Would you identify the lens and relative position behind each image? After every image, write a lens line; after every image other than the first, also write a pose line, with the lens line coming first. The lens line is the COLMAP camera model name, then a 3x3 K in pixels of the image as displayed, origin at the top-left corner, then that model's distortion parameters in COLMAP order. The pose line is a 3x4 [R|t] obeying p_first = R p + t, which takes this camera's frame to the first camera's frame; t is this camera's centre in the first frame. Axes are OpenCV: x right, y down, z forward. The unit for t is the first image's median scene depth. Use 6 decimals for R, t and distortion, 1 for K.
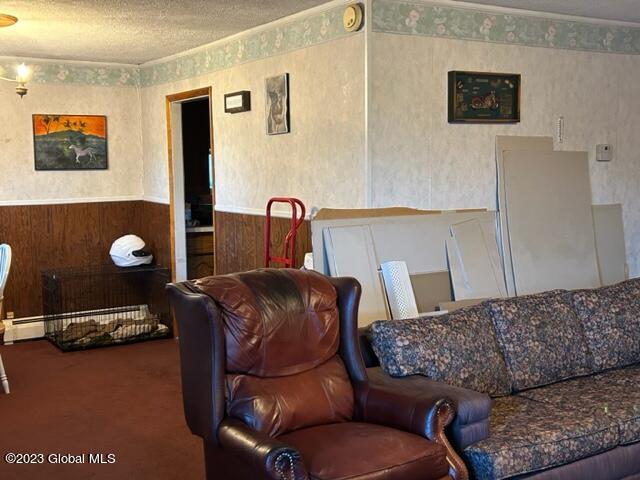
lens RADIAL K [[857.4, 0, 328.8], [0, 857.4, 224.2], [0, 0, 1]] dist [0.095647, 0.000000]
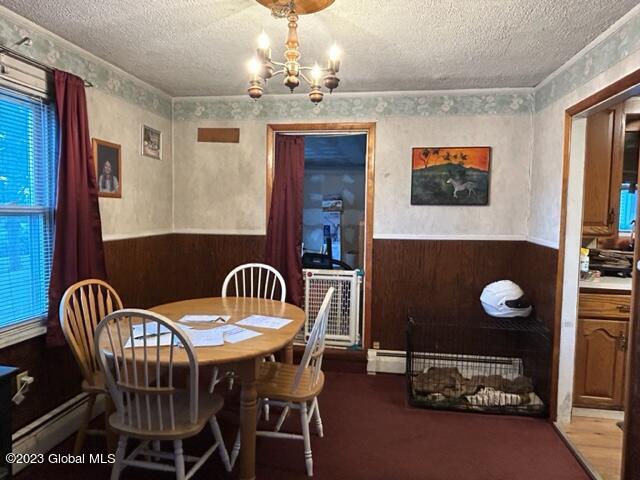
lens RADIAL K [[432.1, 0, 314.9], [0, 432.1, 241.9], [0, 0, 1]] dist [0.004758, -0.004358]
pose [[0.756289, 0.071517, -0.650317, -0.095901], [-0.070427, 0.997131, 0.027754, -0.025330], [0.650436, 0.024810, 0.759156, 0.547754]]
